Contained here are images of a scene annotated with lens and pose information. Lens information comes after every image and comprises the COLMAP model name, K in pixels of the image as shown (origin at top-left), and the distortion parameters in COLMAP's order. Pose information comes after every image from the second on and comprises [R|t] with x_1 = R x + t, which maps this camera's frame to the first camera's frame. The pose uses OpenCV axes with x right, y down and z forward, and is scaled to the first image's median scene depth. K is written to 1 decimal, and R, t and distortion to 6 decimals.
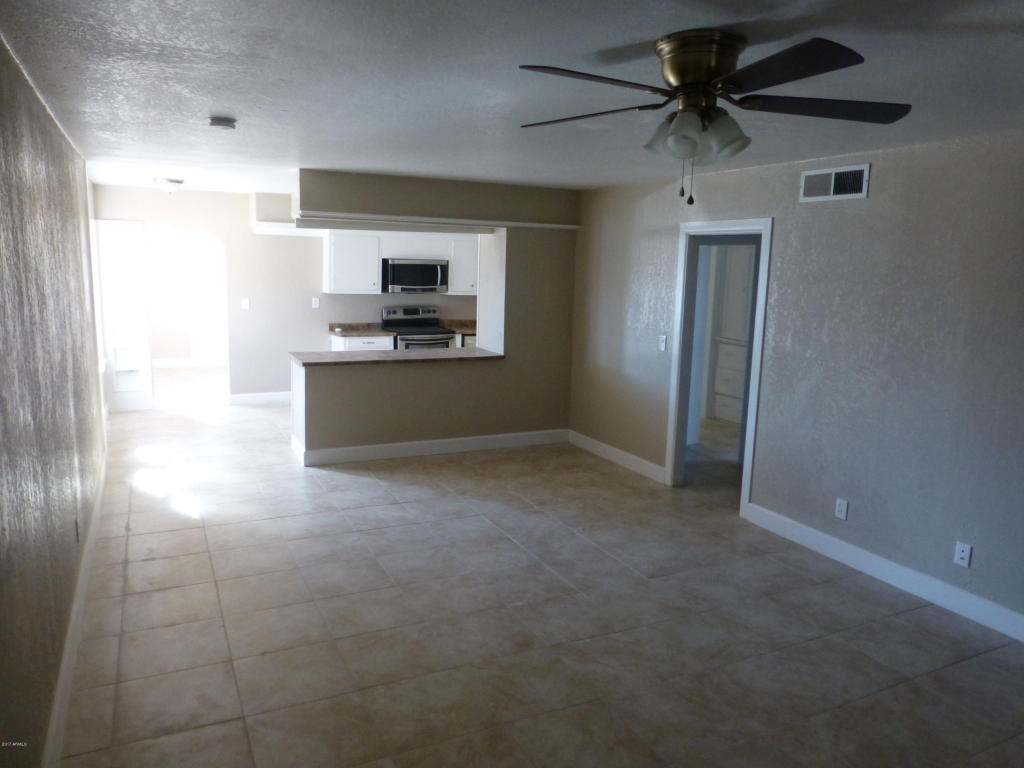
lens RADIAL K [[731.8, 0, 512.0], [0, 731.8, 384.0], [0, 0, 1]] dist [-0.043279, 0.045106]
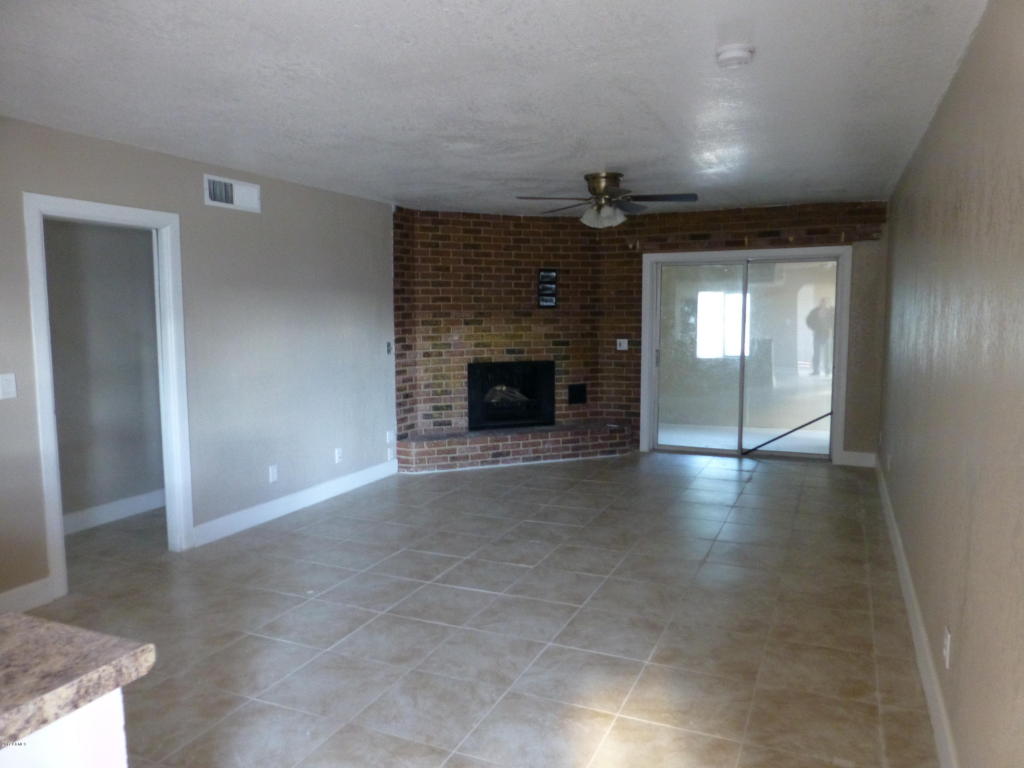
lens RADIAL K [[732.0, 0, 512.0], [0, 732.0, 384.0], [0, 0, 1]] dist [0.001852, 0.044712]
pose [[-0.636965, -0.096496, 0.764829, -0.702319], [0.116792, 0.968603, 0.219473, -0.189327], [-0.761994, 0.229123, -0.605696, 1.398787]]
